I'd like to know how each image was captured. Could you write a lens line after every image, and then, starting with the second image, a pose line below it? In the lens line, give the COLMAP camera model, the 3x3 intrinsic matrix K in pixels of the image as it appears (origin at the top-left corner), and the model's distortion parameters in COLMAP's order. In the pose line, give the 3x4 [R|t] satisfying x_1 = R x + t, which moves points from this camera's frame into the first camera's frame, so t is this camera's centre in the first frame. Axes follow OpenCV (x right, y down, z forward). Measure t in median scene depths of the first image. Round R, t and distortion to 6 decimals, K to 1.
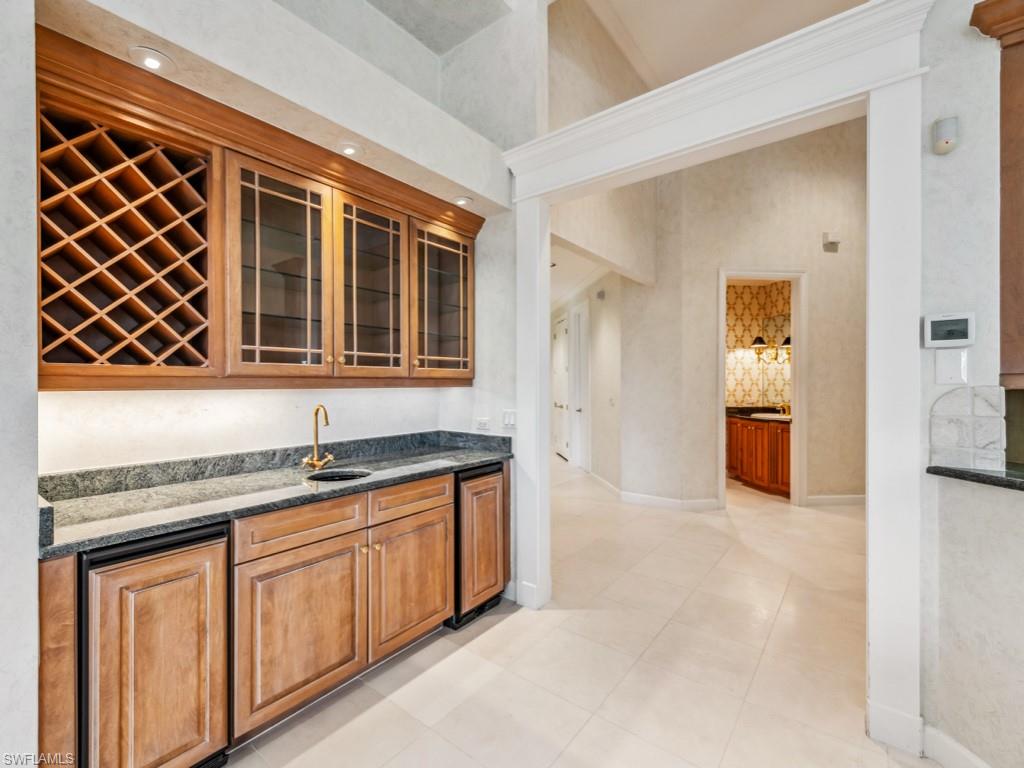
lens RADIAL K [[452.5, 0, 512.9], [0, 452.5, 384.2], [0, 0, 1]] dist [0.008015, -0.001223]
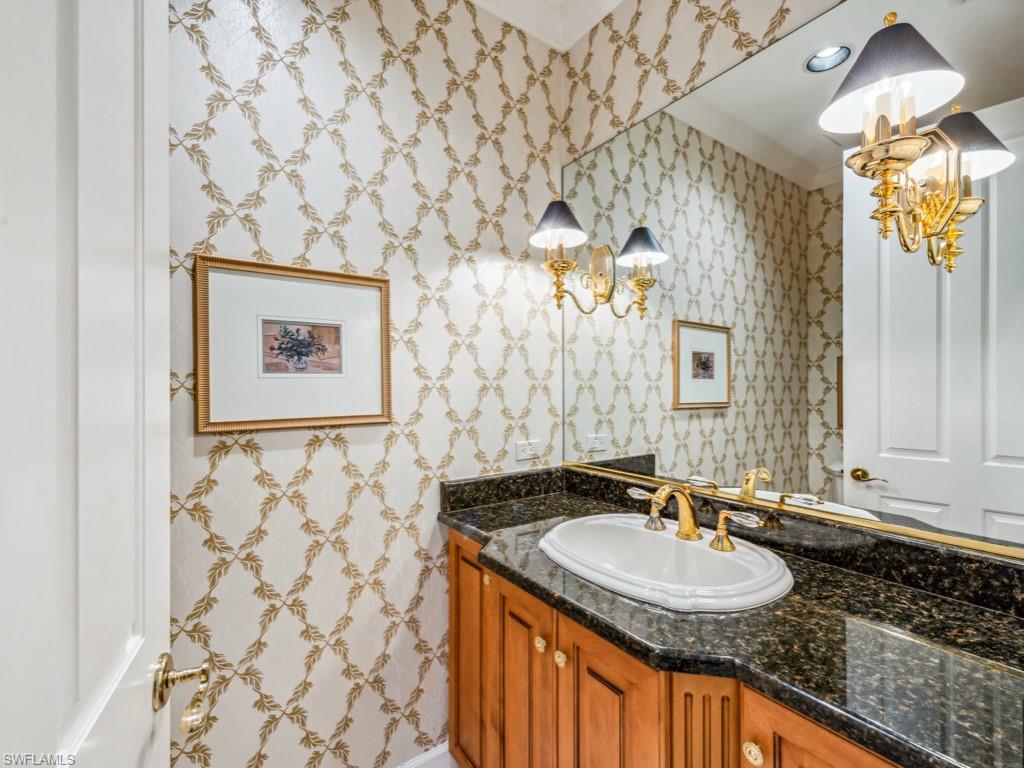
lens RADIAL K [[452.5, 0, 512.0], [0, 452.5, 385.0], [0, 0, 1]] dist [0.008015, -0.001223]
pose [[0.869874, -0.003916, 0.493258, 0.380236], [0.004942, 0.999987, -0.000775, -0.002871], [-0.493249, 0.003112, 0.869883, 0.765278]]
